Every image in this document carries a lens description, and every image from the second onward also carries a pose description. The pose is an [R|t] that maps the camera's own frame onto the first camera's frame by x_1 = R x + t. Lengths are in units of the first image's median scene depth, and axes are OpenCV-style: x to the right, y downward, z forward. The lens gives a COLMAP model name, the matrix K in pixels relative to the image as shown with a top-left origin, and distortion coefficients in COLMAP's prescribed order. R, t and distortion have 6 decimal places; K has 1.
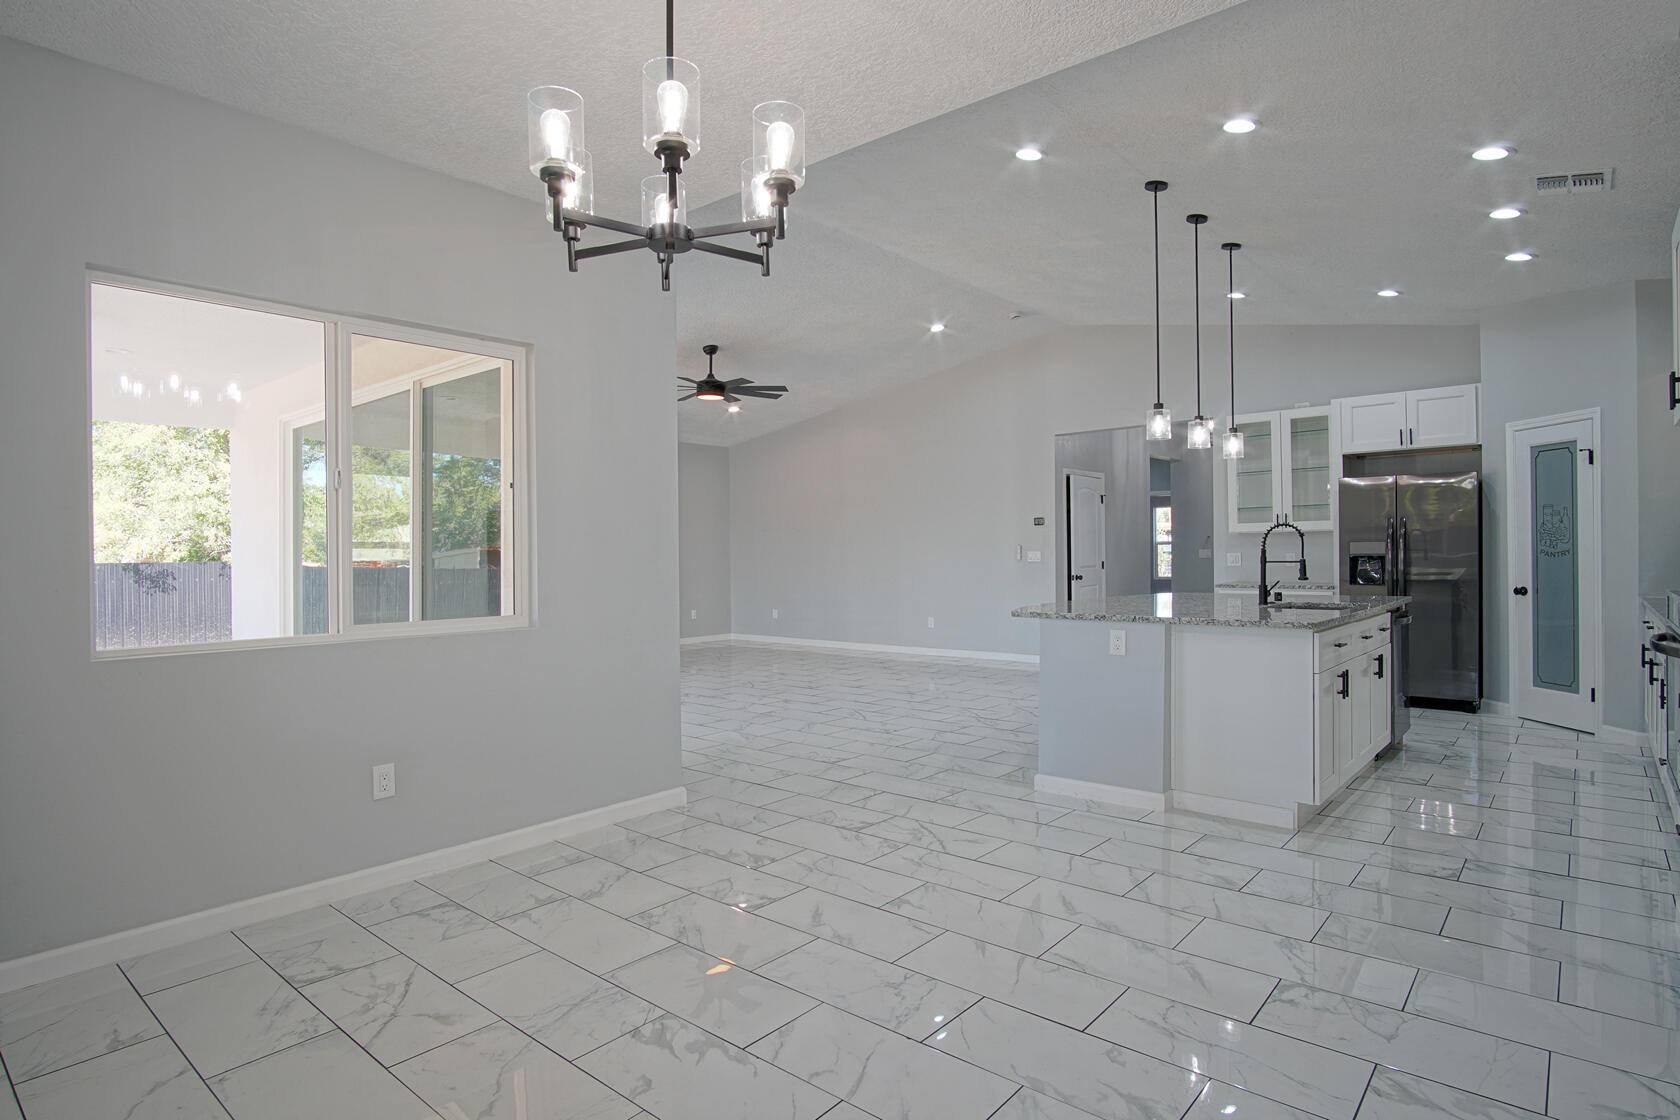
lens RADIAL K [[895.5, 0, 833.2], [0, 895.5, 558.3], [0, 0, 1]] dist [-0.033352, 0.009303]
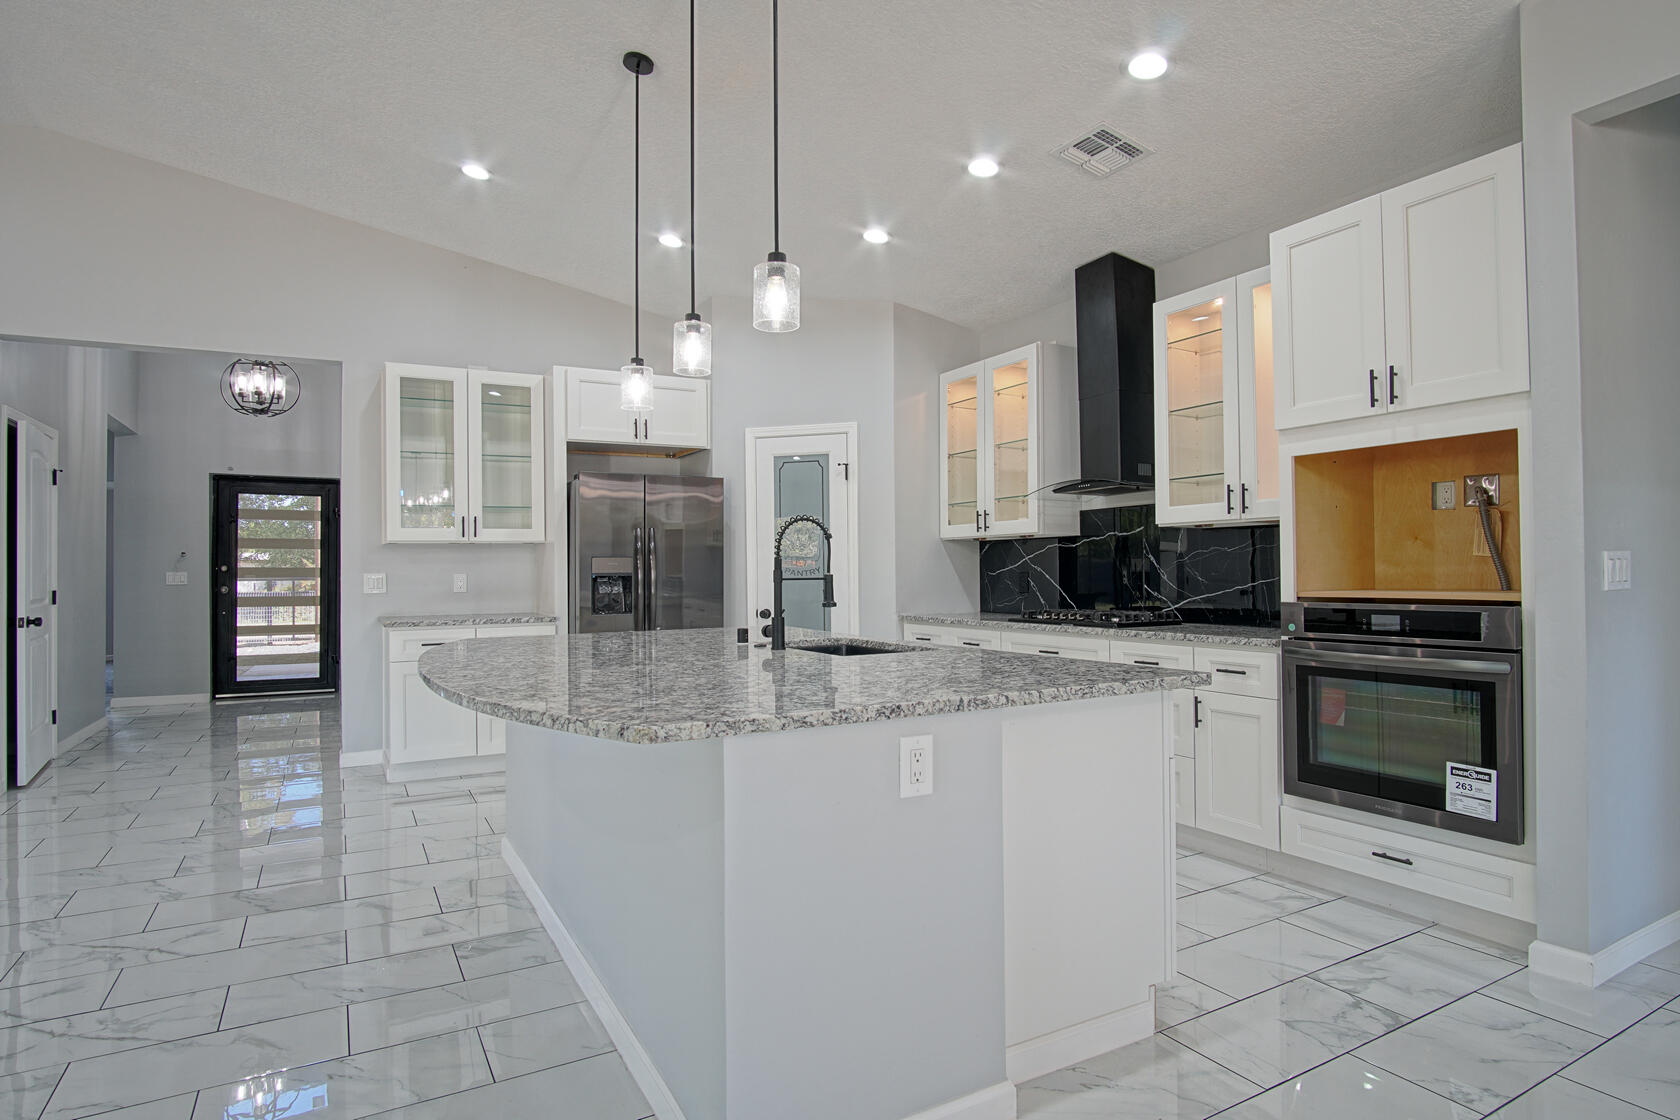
lens RADIAL K [[895.5, 0, 833.2], [0, 895.5, 558.3], [0, 0, 1]] dist [-0.033352, 0.009303]
pose [[0.345658, 0.021106, 0.938123, -0.062210], [0.011028, 0.999587, -0.026552, 0.005268], [-0.938296, 0.019524, 0.345283, 0.611467]]
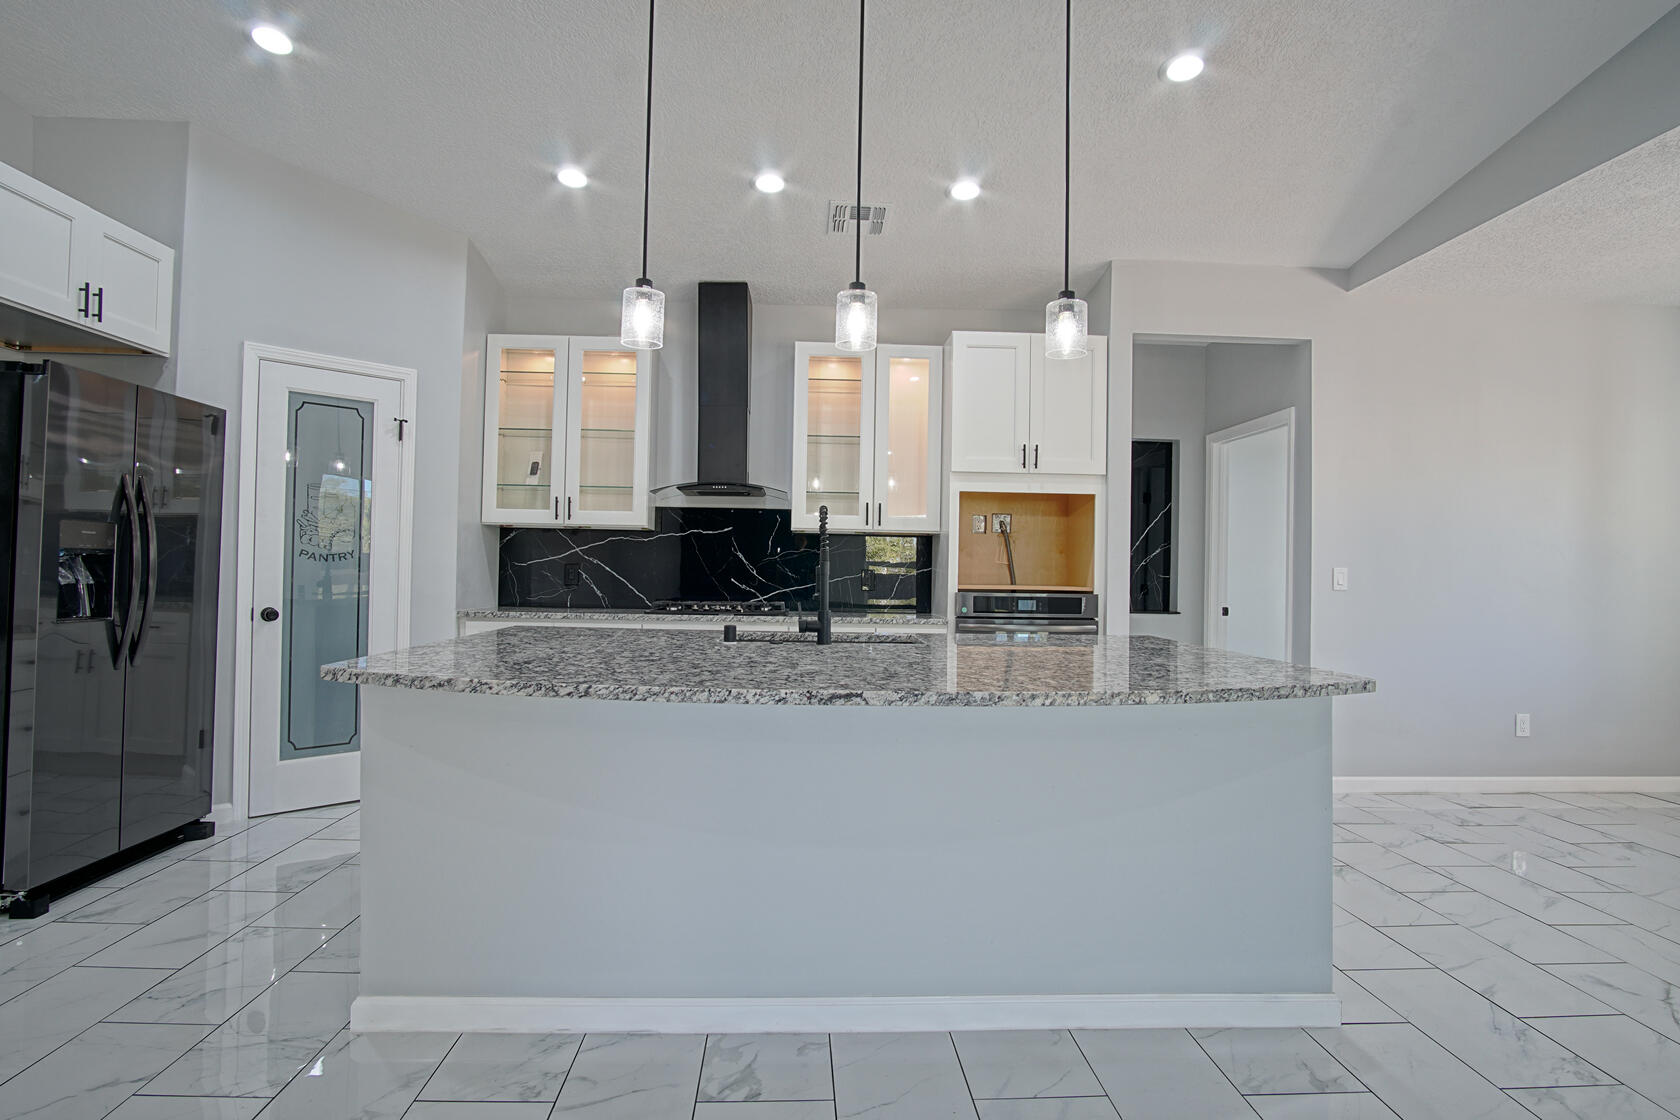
lens RADIAL K [[895.5, 0, 833.2], [0, 895.5, 558.3], [0, 0, 1]] dist [-0.033352, 0.009303]
pose [[-0.682978, 0.006286, 0.730412, 0.041280], [-0.007721, 0.999845, -0.015824, 0.003983], [-0.730398, -0.016447, -0.682823, 1.134311]]
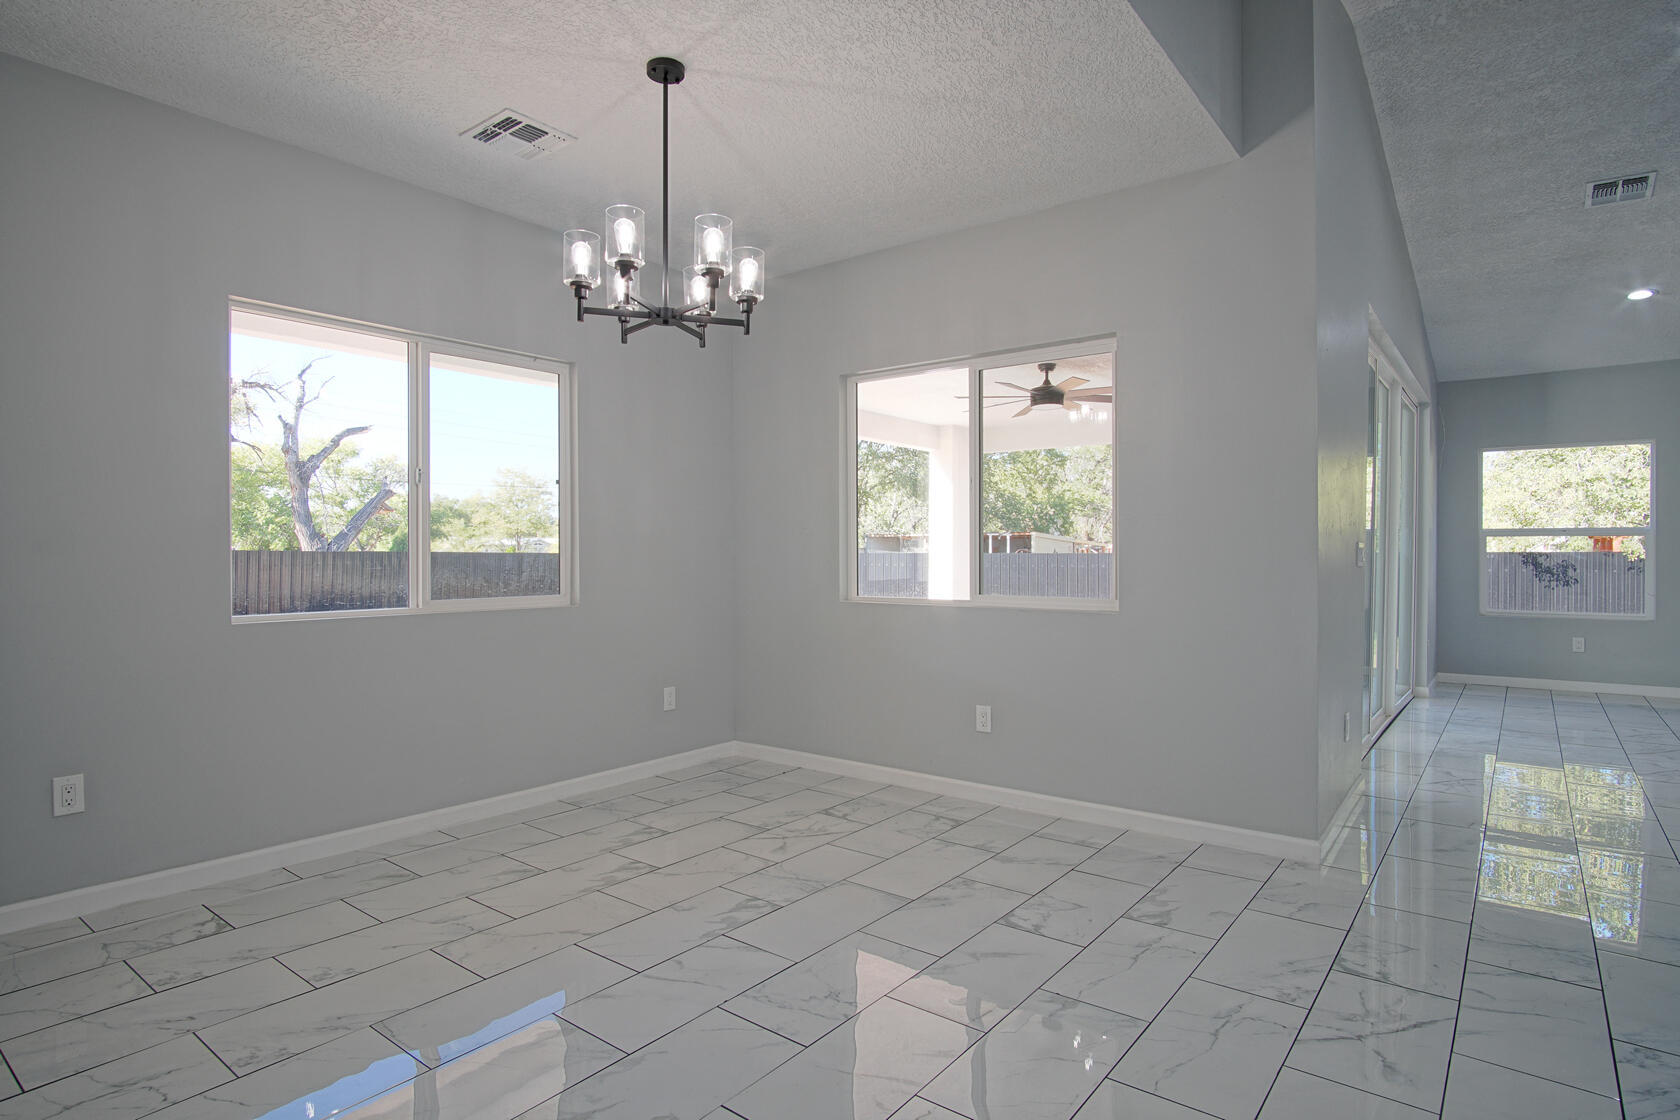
lens RADIAL K [[895.5, 0, 833.2], [0, 895.5, 558.3], [0, 0, 1]] dist [-0.033352, 0.009303]
pose [[0.038504, 0.016157, -0.999128, 0.401729], [-0.004608, 0.999862, 0.015991, 0.000531], [0.999248, 0.003989, 0.038573, 0.385550]]
